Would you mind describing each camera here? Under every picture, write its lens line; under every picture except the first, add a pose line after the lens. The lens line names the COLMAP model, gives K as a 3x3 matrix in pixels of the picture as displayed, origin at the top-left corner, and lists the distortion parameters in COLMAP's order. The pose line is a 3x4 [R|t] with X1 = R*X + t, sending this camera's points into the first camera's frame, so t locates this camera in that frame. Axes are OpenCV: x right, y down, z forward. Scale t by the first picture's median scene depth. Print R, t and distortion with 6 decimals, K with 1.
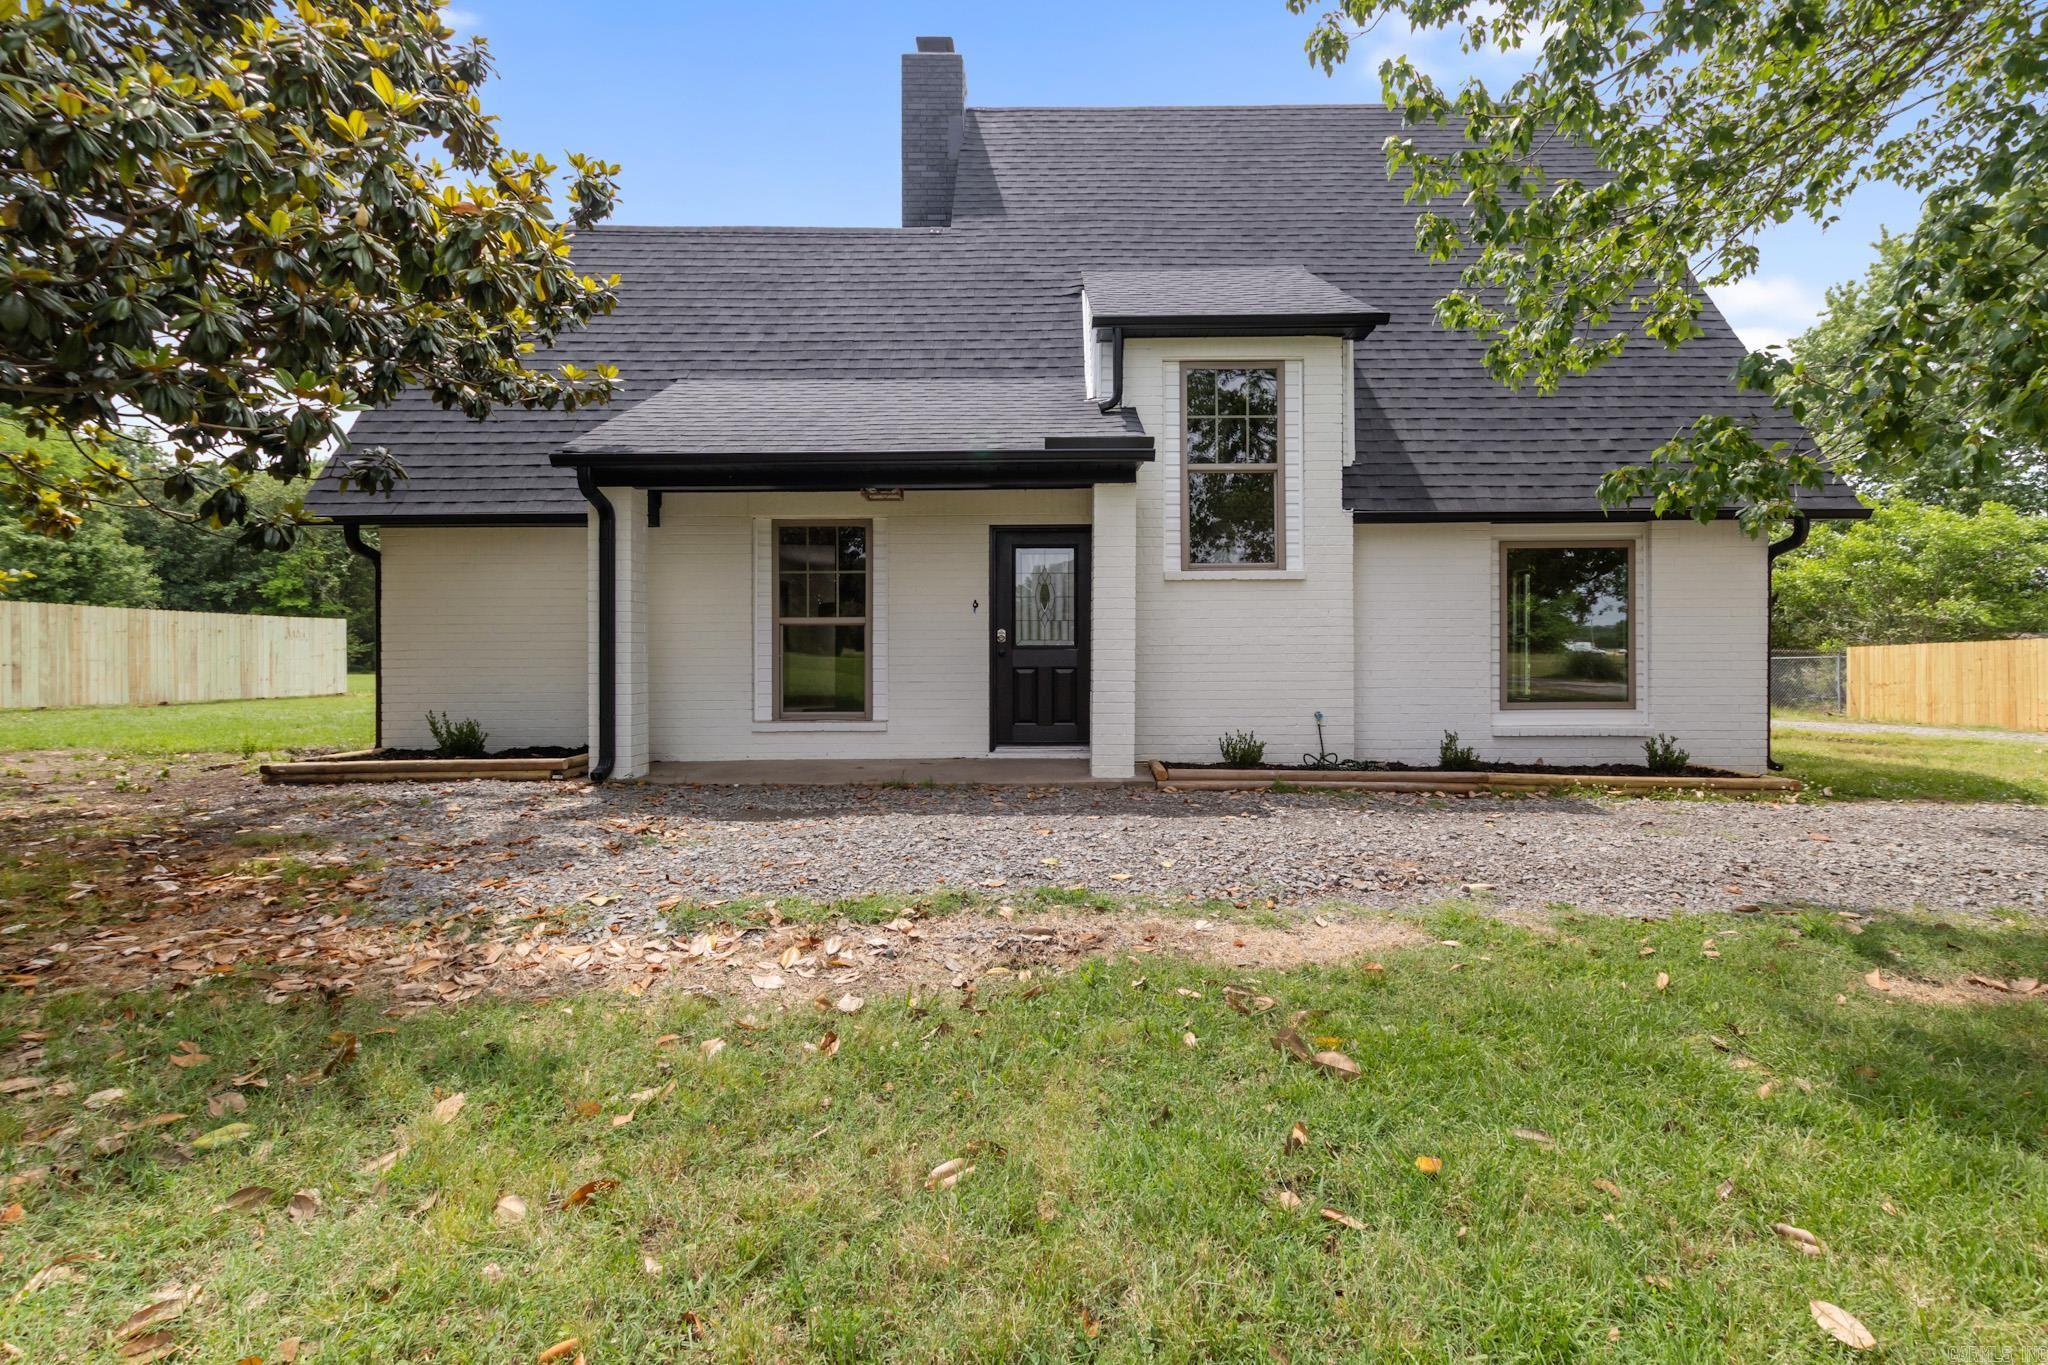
lens RADIAL K [[942.1, 0, 1020.4], [0, 942.1, 660.3], [0, 0, 1]] dist [-0.000073, 0.000551]
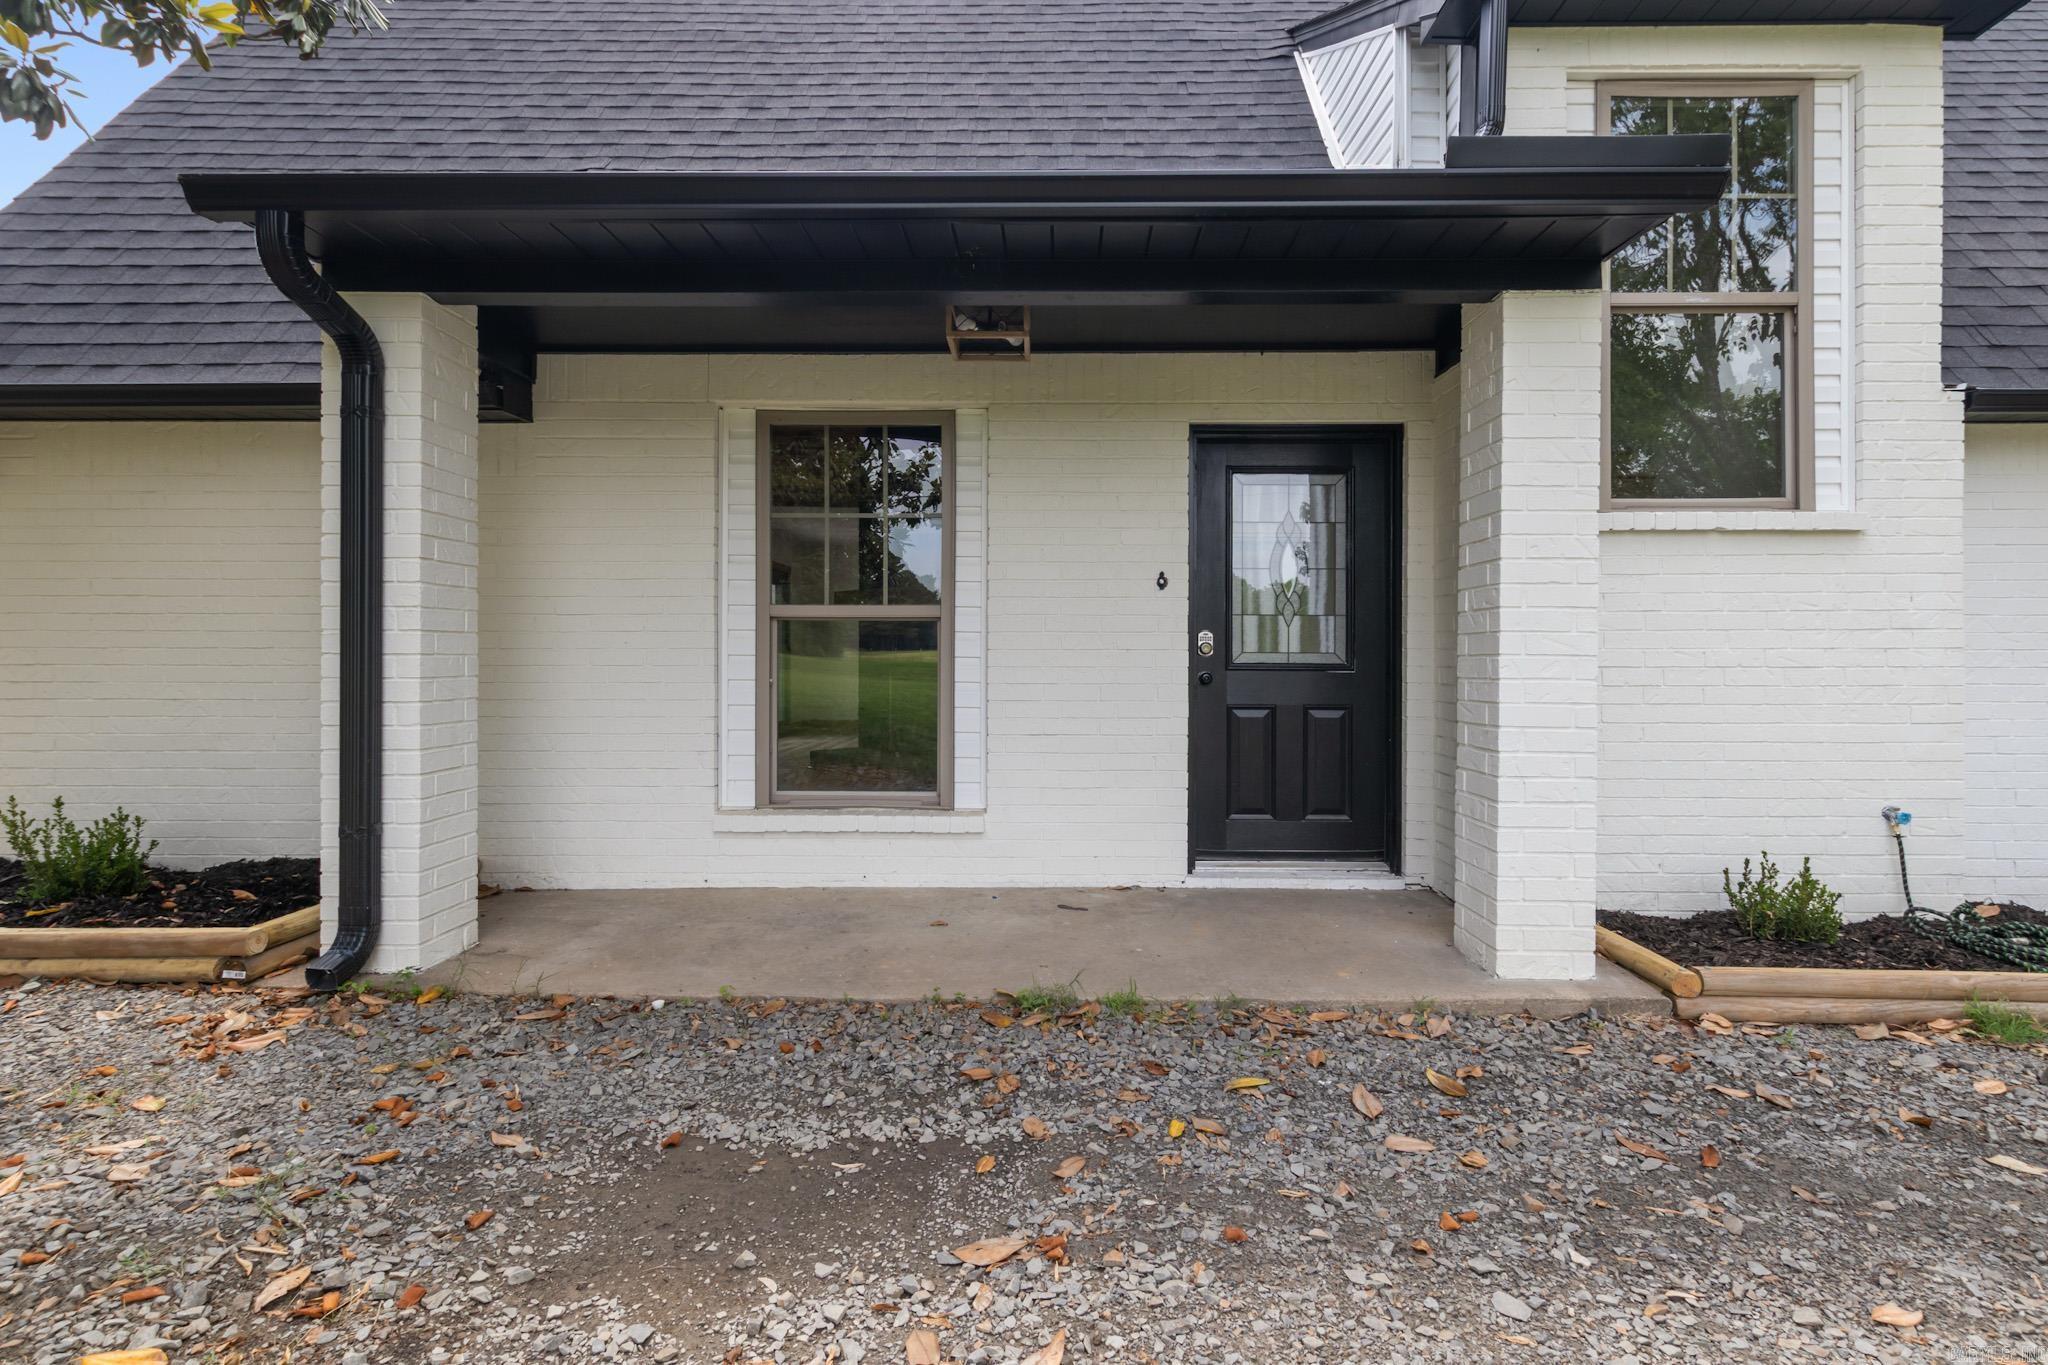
lens RADIAL K [[928.9, 0, 1031.1], [0, 928.9, 669.3], [0, 0, 1]] dist [0.001534, 0.000265]
pose [[0.999930, 0.006197, 0.010109, -0.120749], [-0.006321, 0.999905, 0.012264, -0.017552], [-0.010032, -0.012327, 0.999874, 0.500528]]
